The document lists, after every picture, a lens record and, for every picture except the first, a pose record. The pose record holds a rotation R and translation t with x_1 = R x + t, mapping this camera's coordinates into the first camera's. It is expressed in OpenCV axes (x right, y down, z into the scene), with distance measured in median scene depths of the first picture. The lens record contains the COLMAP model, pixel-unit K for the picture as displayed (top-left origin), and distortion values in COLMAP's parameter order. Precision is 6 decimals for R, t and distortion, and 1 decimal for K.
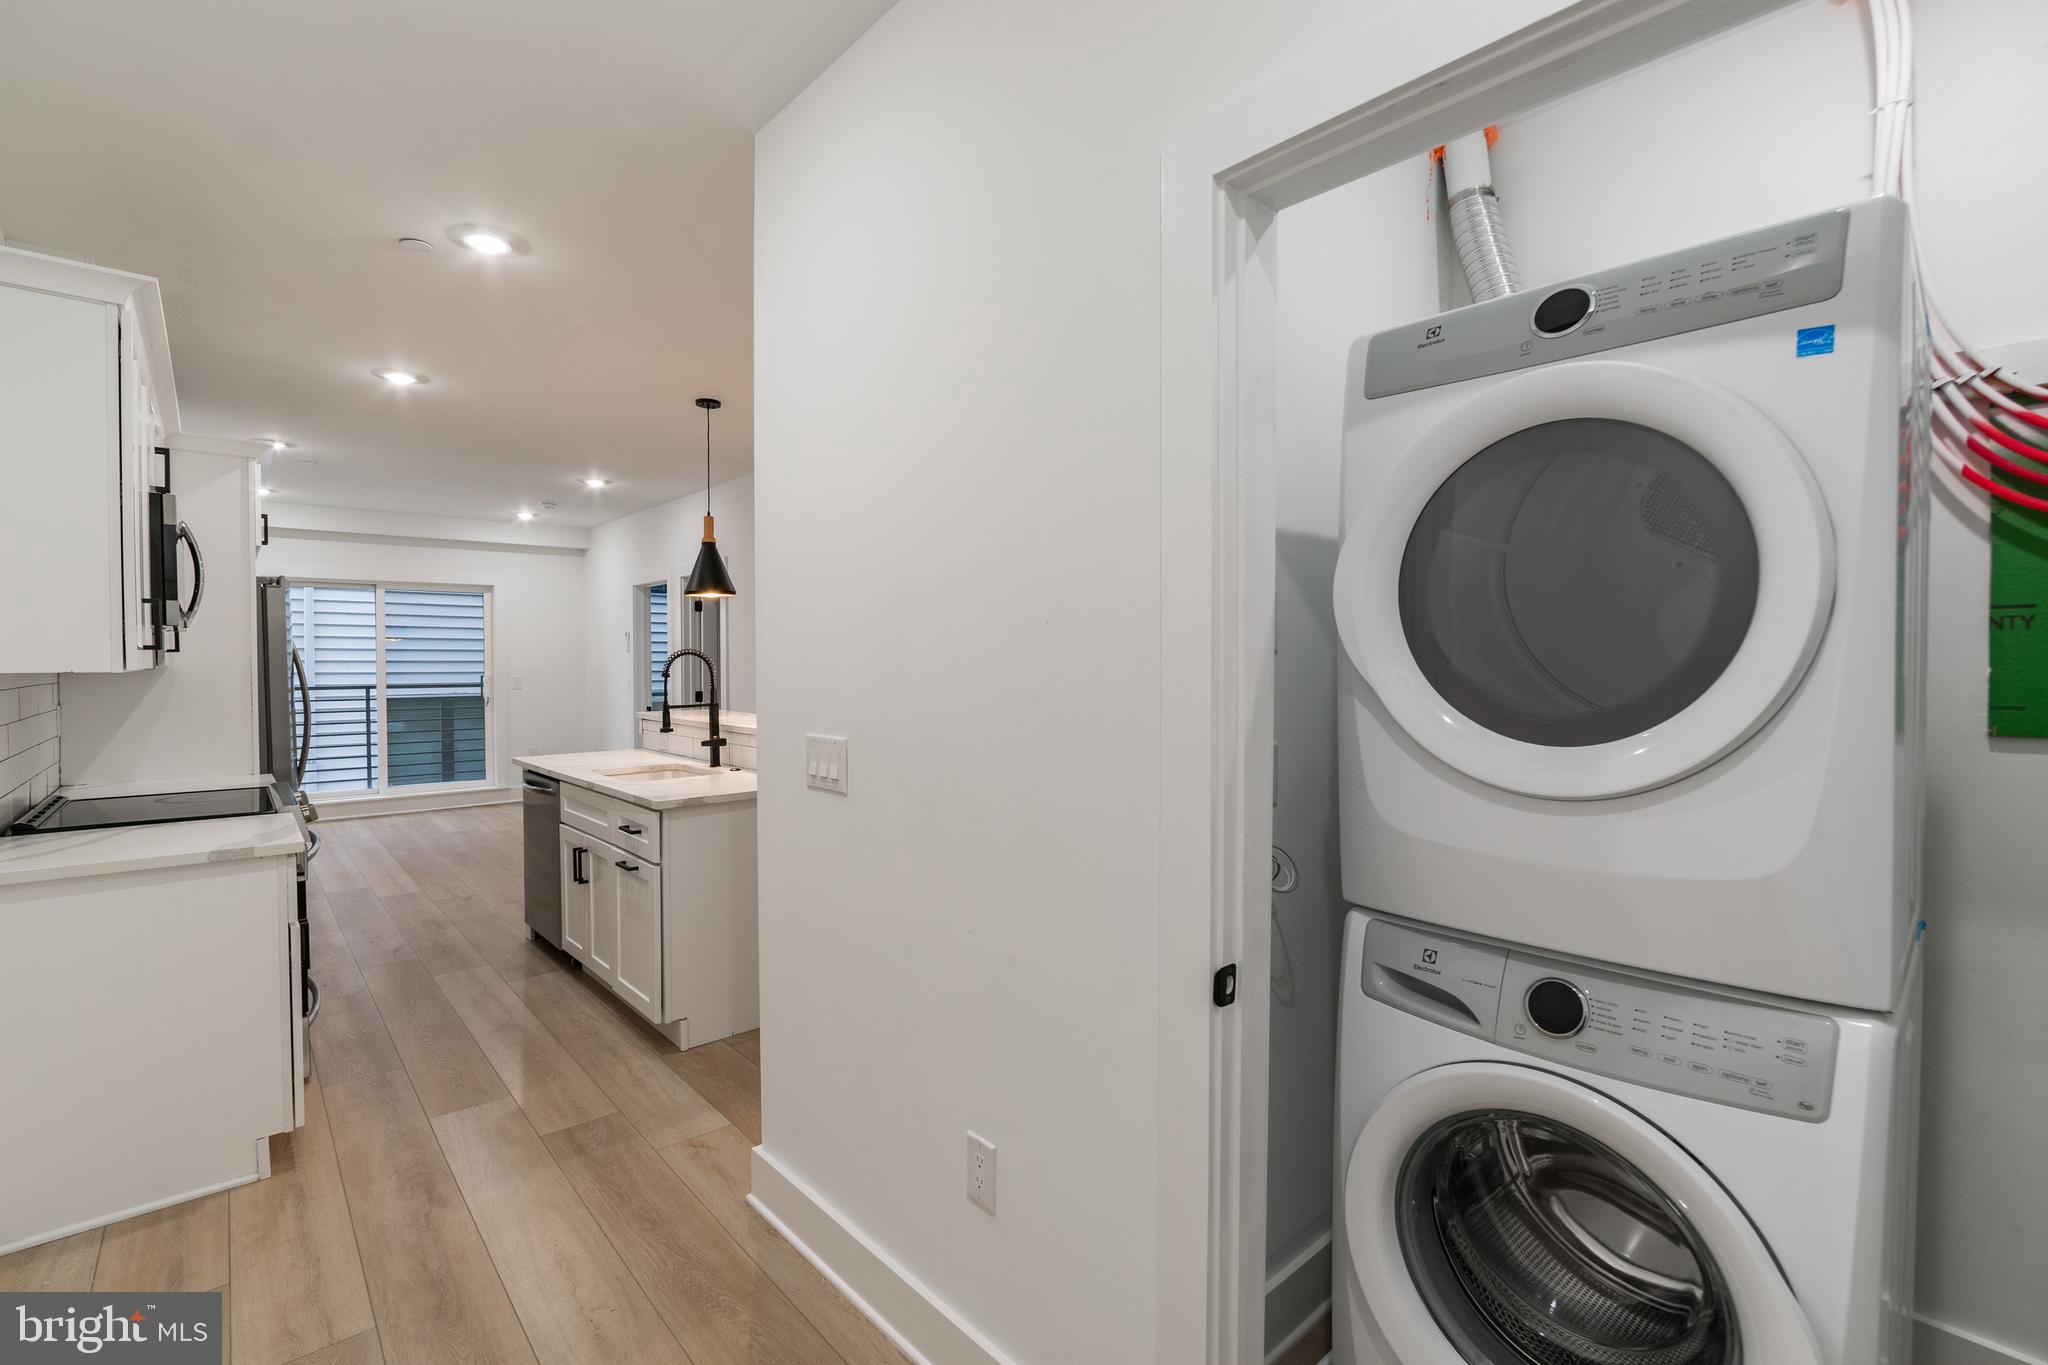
lens RADIAL K [[902.8, 0, 1025.4], [0, 902.8, 663.8], [0, 0, 1]] dist [-0.021900, 0.001177]
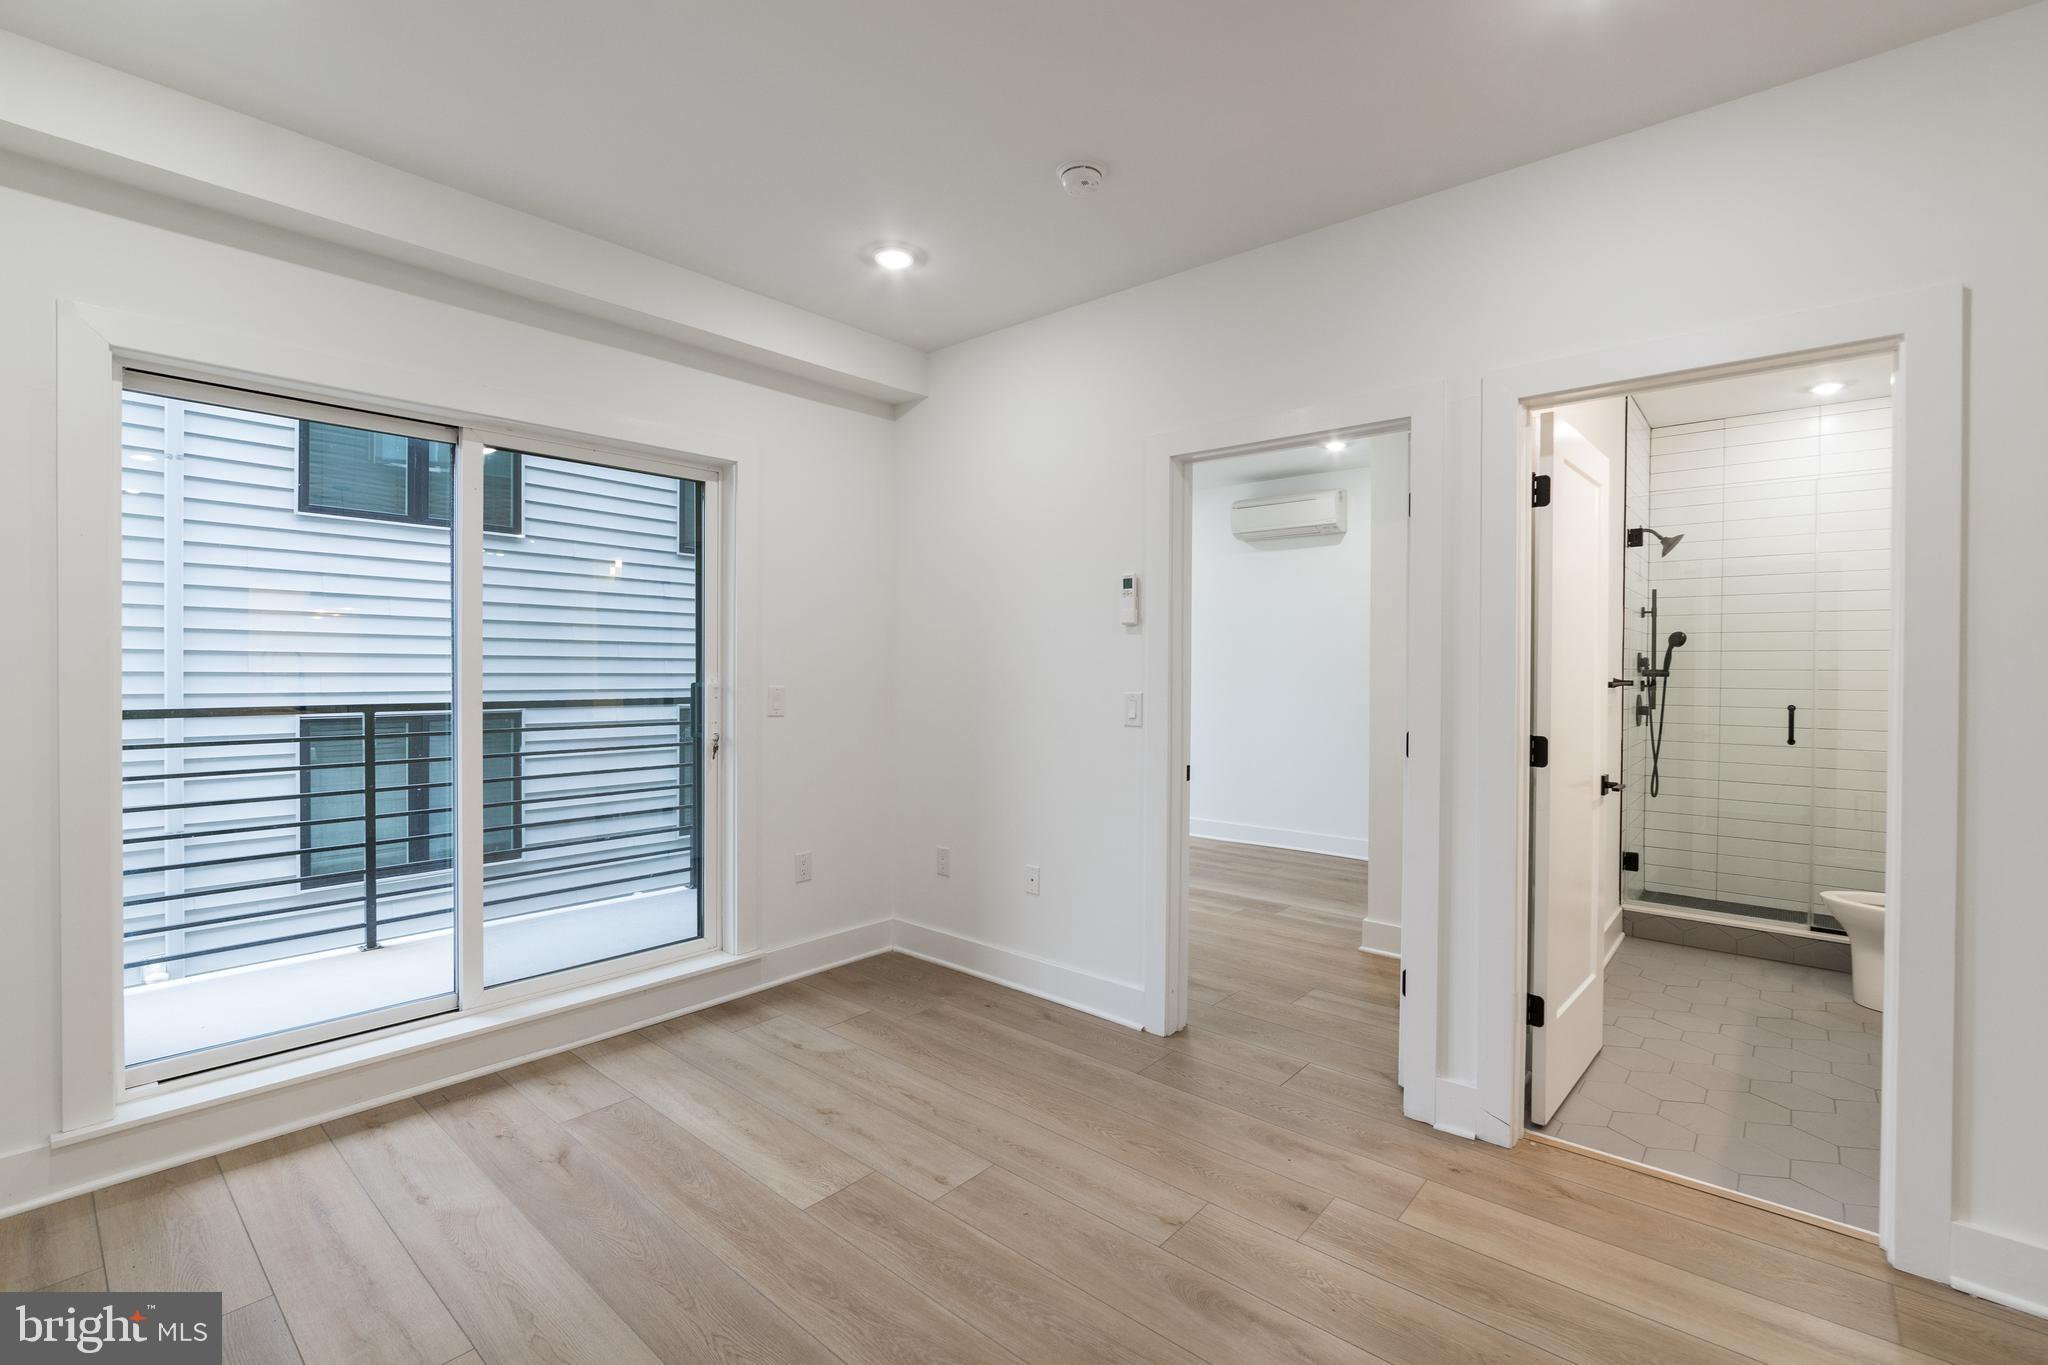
lens RADIAL K [[915.5, 0, 1033.1], [0, 915.5, 672.6], [0, 0, 1]] dist [-0.014668, 0.000404]
pose [[0.992992, 0.008401, 0.117880, -1.017580], [-0.008912, 0.999953, 0.003803, 0.010511], [-0.117843, -0.004827, 0.993021, 1.149008]]
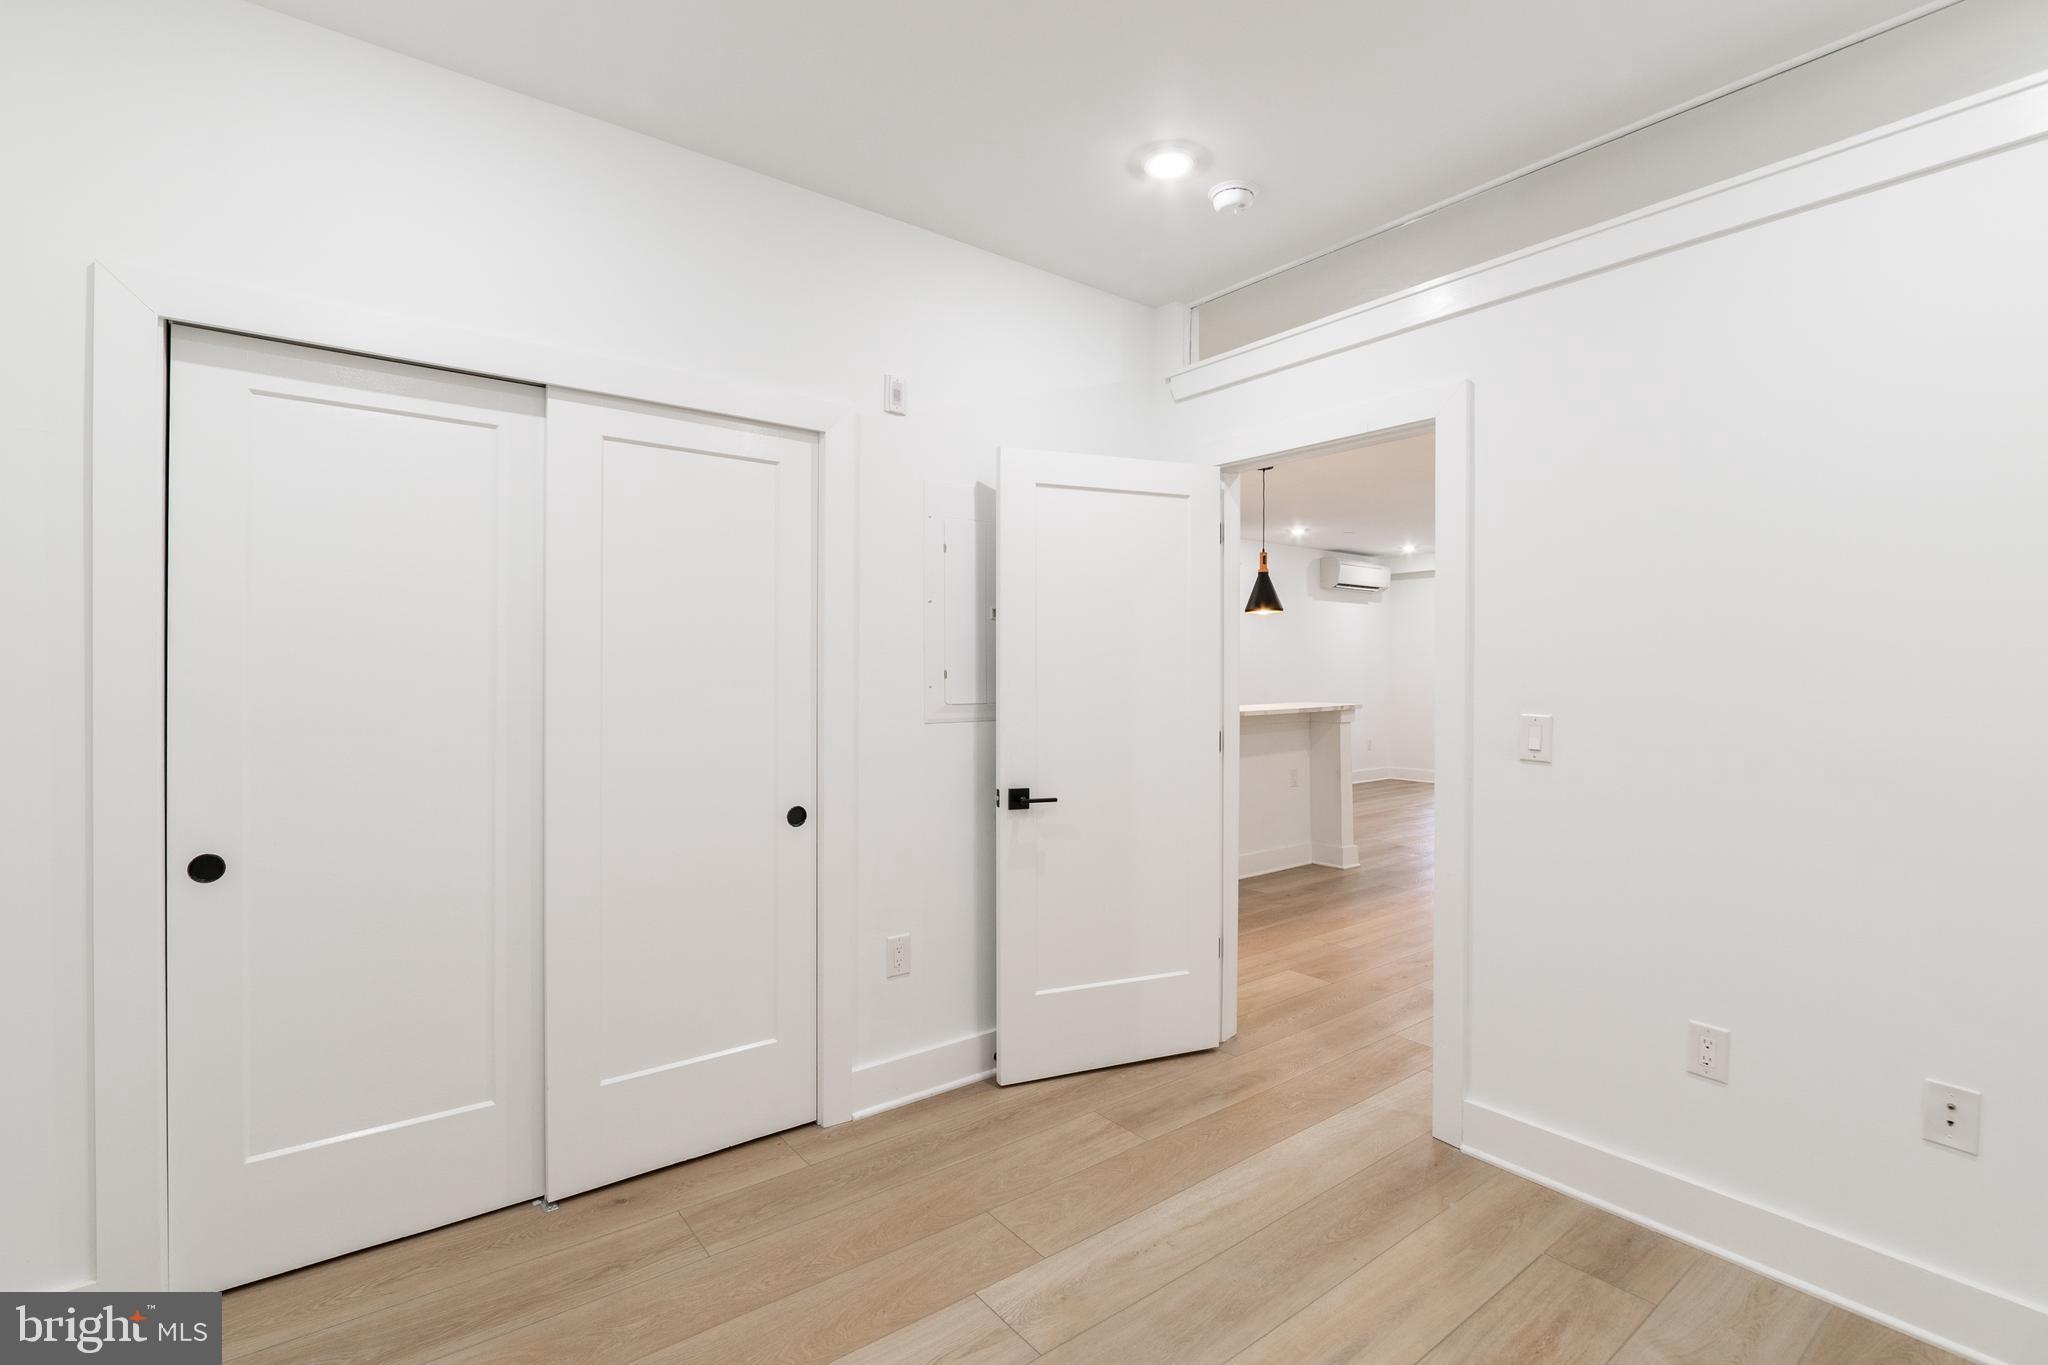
lens RADIAL K [[915.5, 0, 1033.1], [0, 915.5, 672.6], [0, 0, 1]] dist [-0.014668, 0.000404]
pose [[-0.080312, 0.004929, -0.996758, 1.061703], [-0.003215, 0.999981, 0.005203, 0.005104], [0.996765, 0.003622, -0.080294, 0.806272]]
